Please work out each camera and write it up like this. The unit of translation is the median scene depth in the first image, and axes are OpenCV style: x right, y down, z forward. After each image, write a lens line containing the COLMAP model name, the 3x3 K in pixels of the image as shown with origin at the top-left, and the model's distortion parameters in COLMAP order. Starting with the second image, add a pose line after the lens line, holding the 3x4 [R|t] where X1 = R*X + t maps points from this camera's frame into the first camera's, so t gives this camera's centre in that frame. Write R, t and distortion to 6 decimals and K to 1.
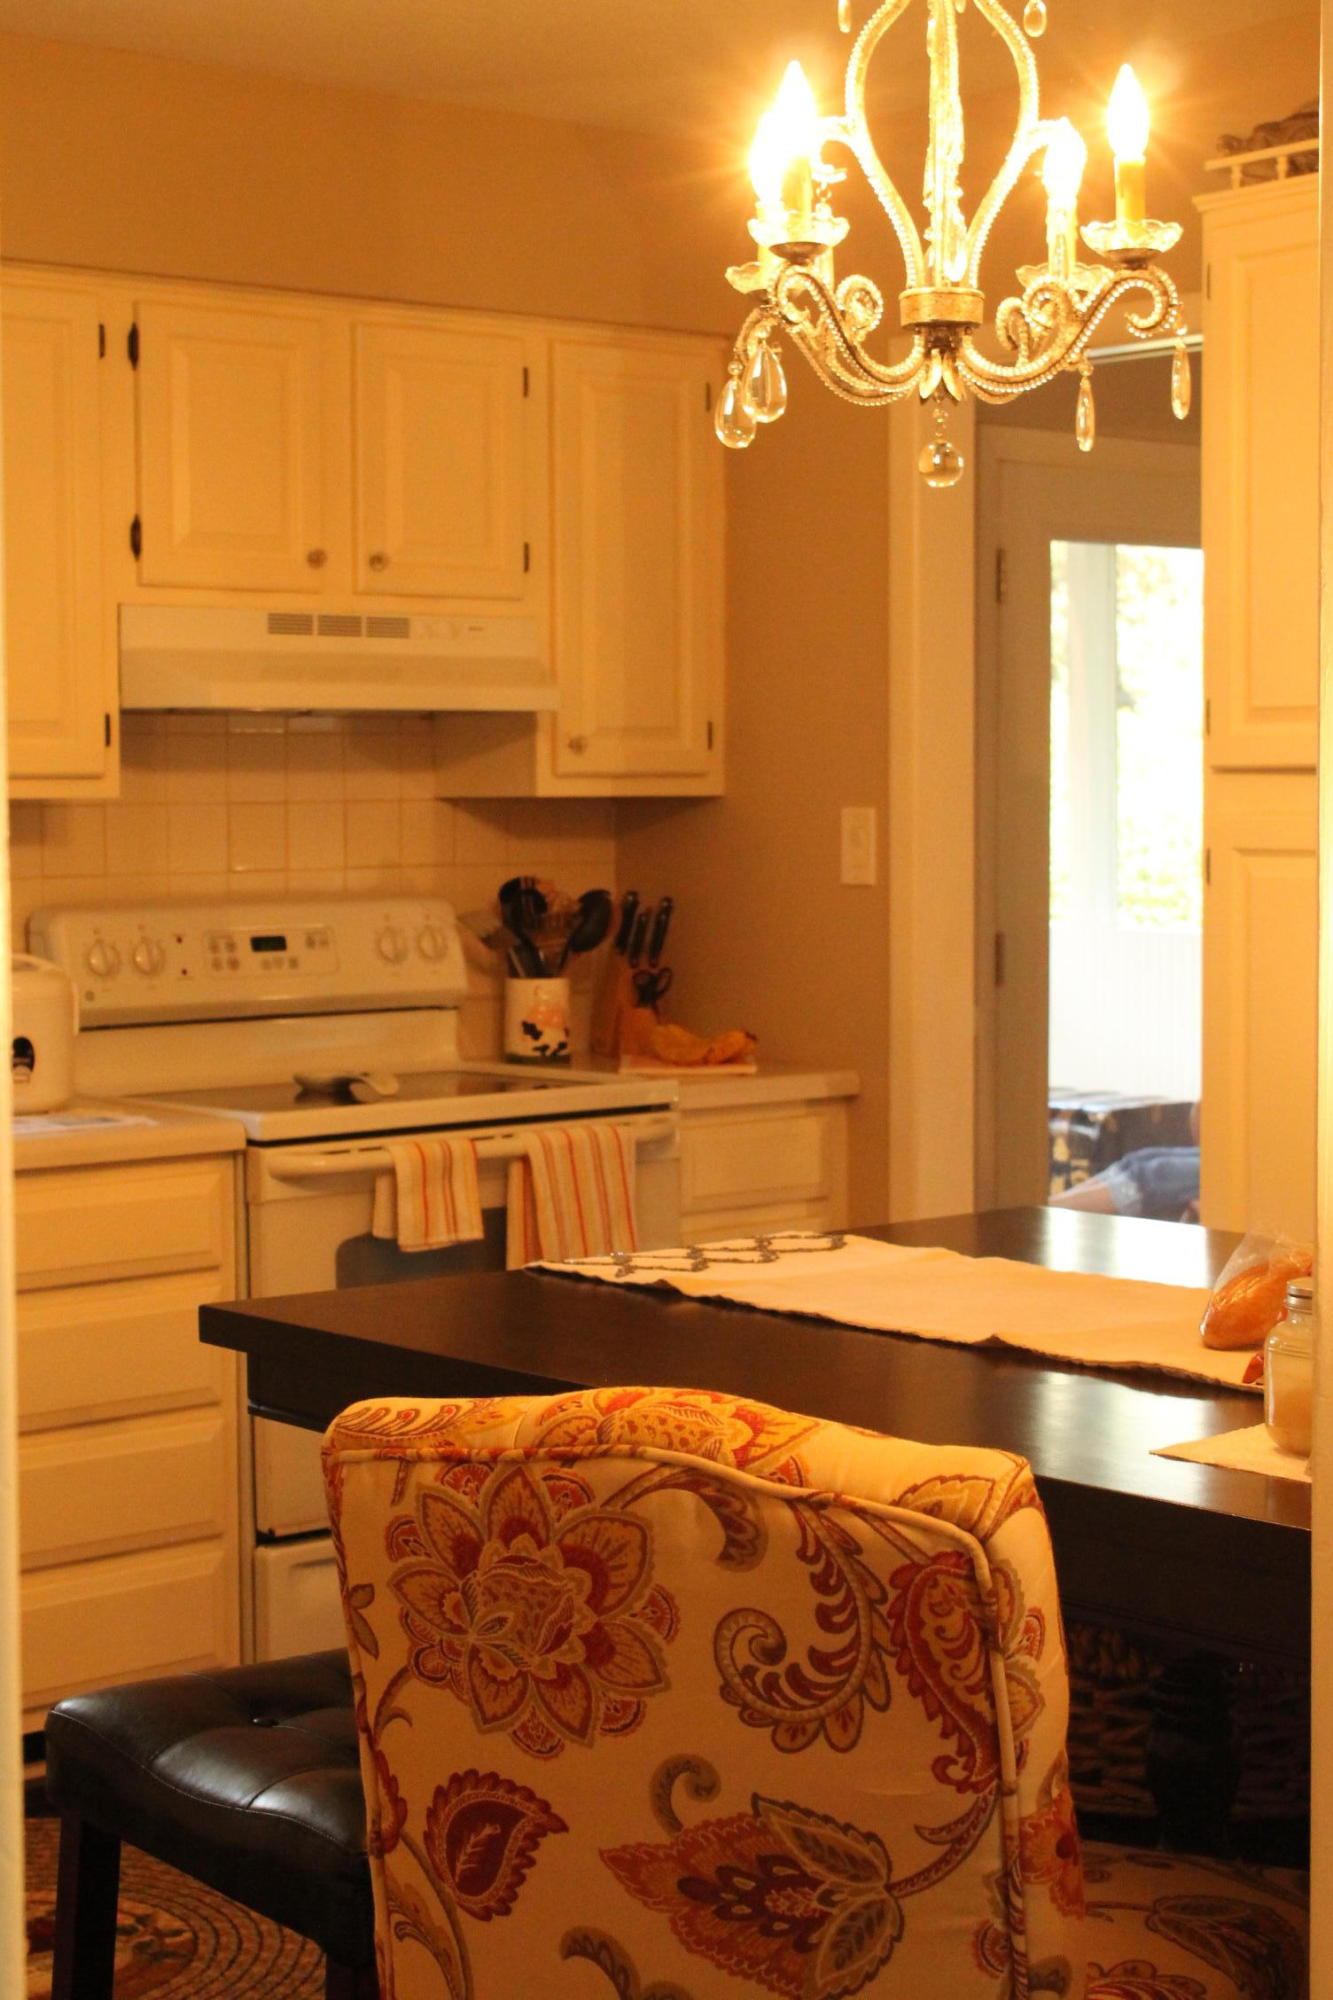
lens RADIAL K [[3287.5, 0, 666.5], [0, 3287.5, 1000.0], [0, 0, 1]] dist [-0.033435, 0.187548]
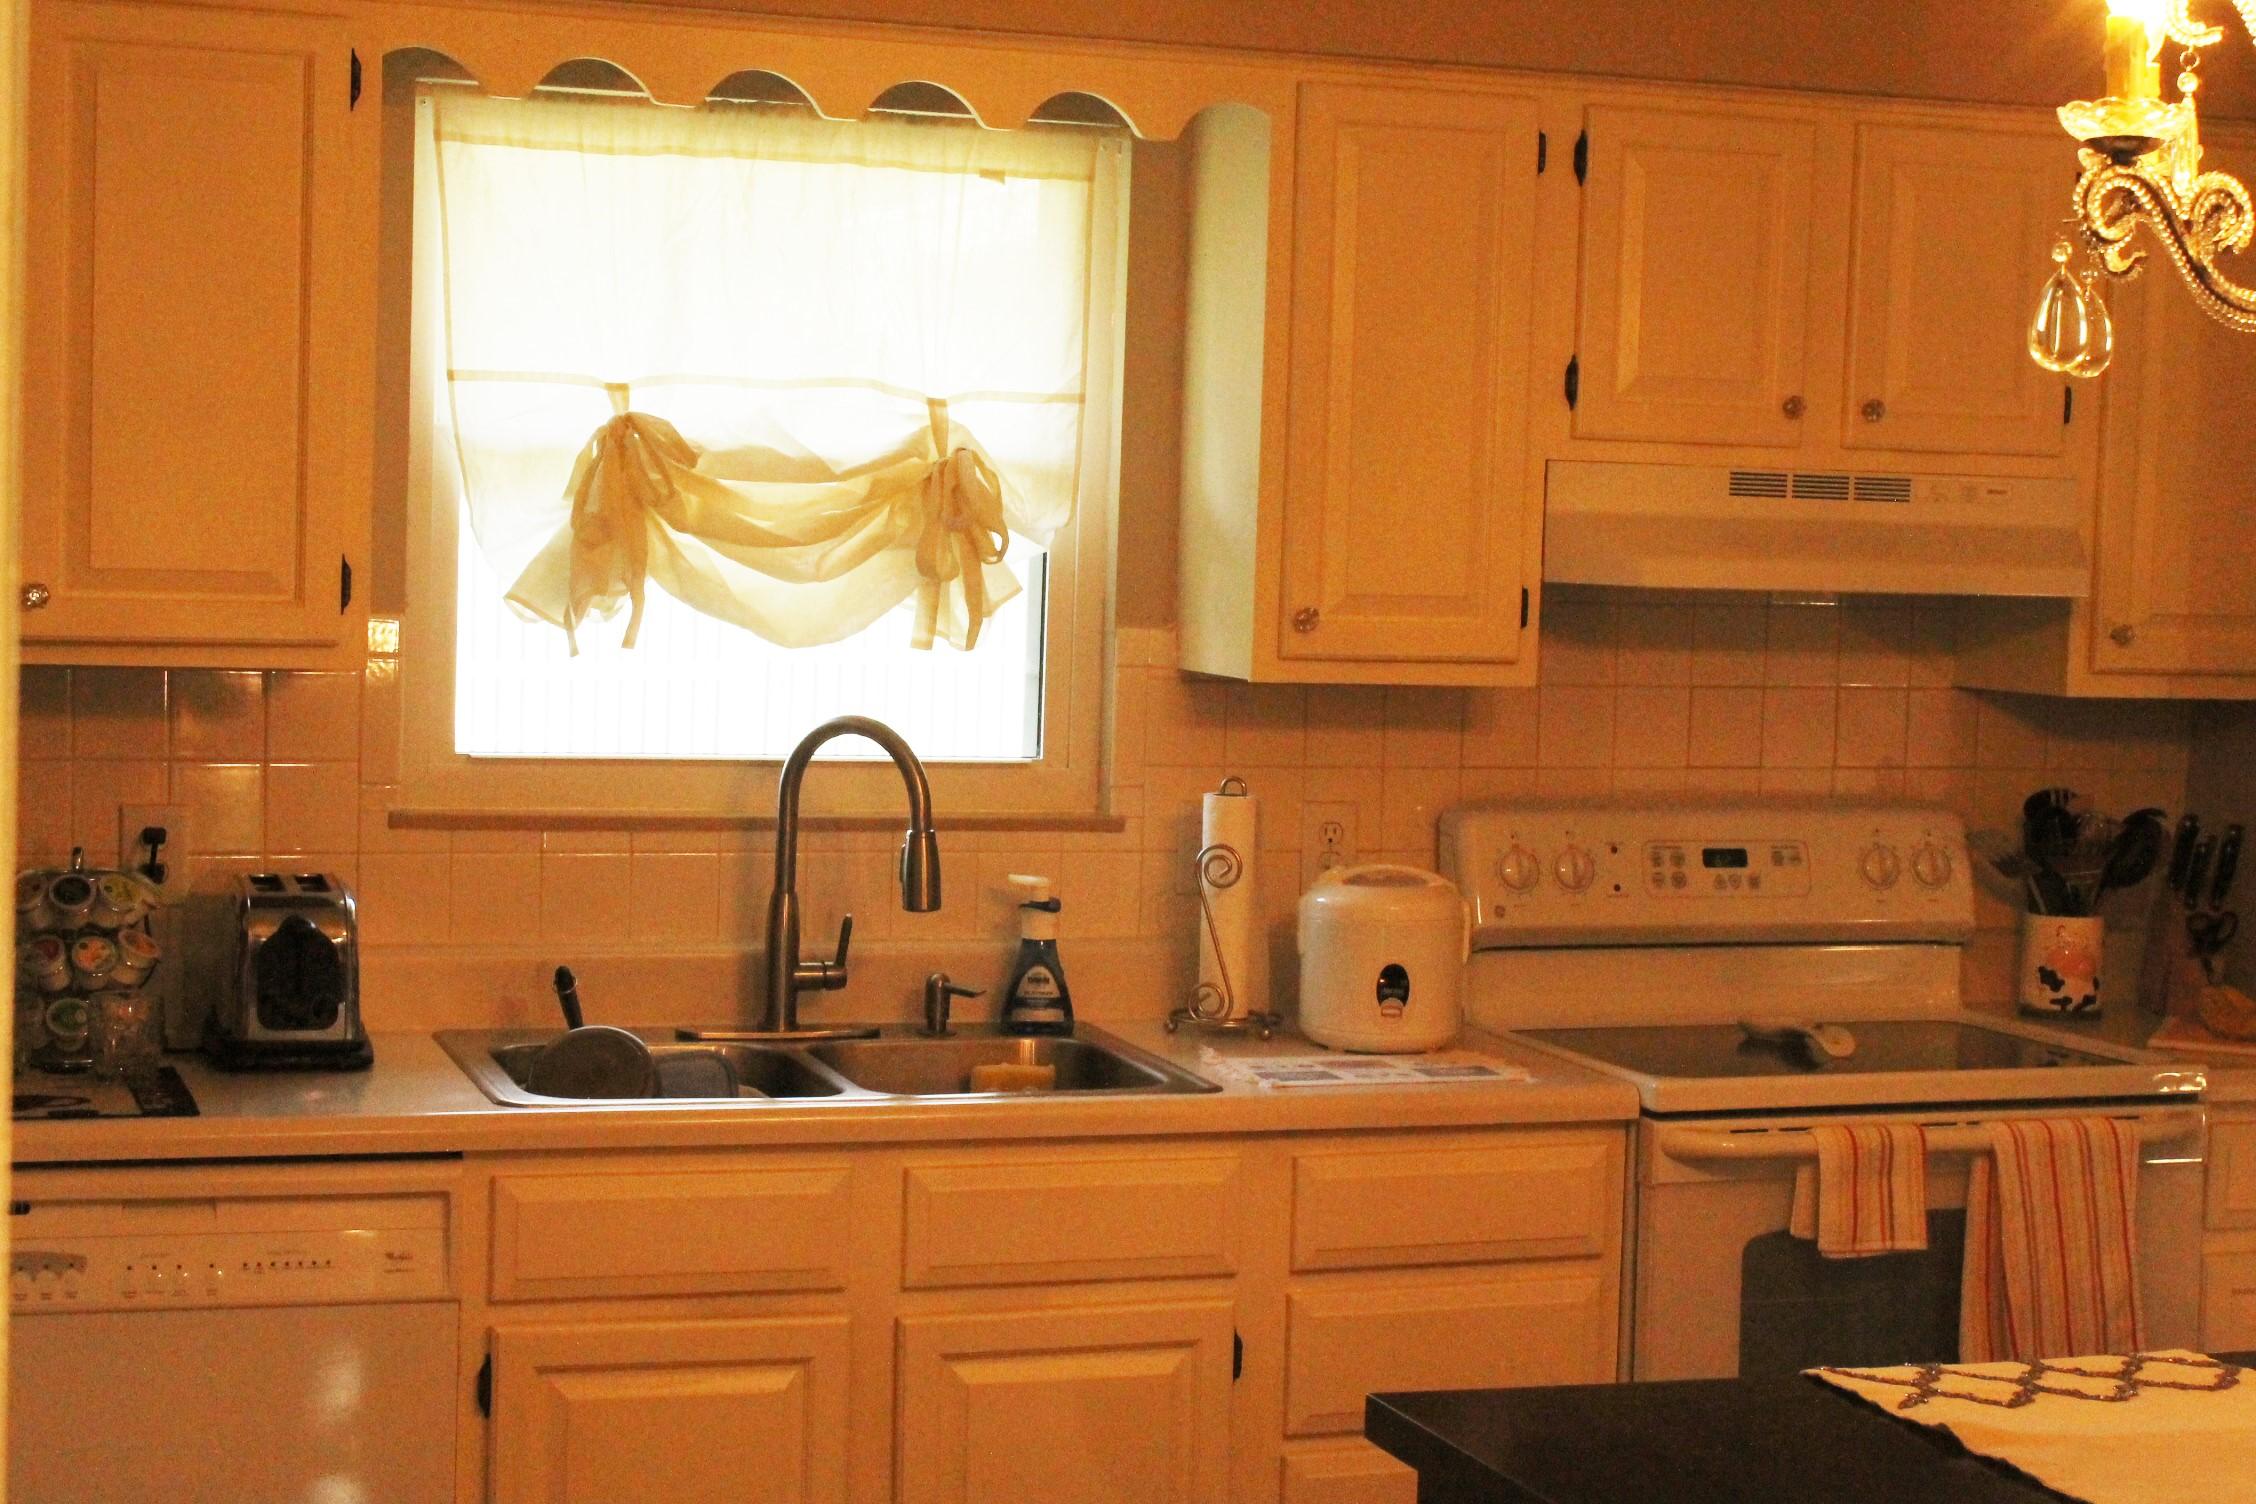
lens RADIAL K [[3708.3, 0, 1128.0], [0, 3708.3, 752.0], [0, 0, 1]] dist [-0.033435, 0.187548]
pose [[0.933123, 0.055834, -0.355195, 0.074271], [-0.057561, 0.998326, 0.005713, -0.042159], [0.354919, 0.015115, 0.934775, 0.060161]]
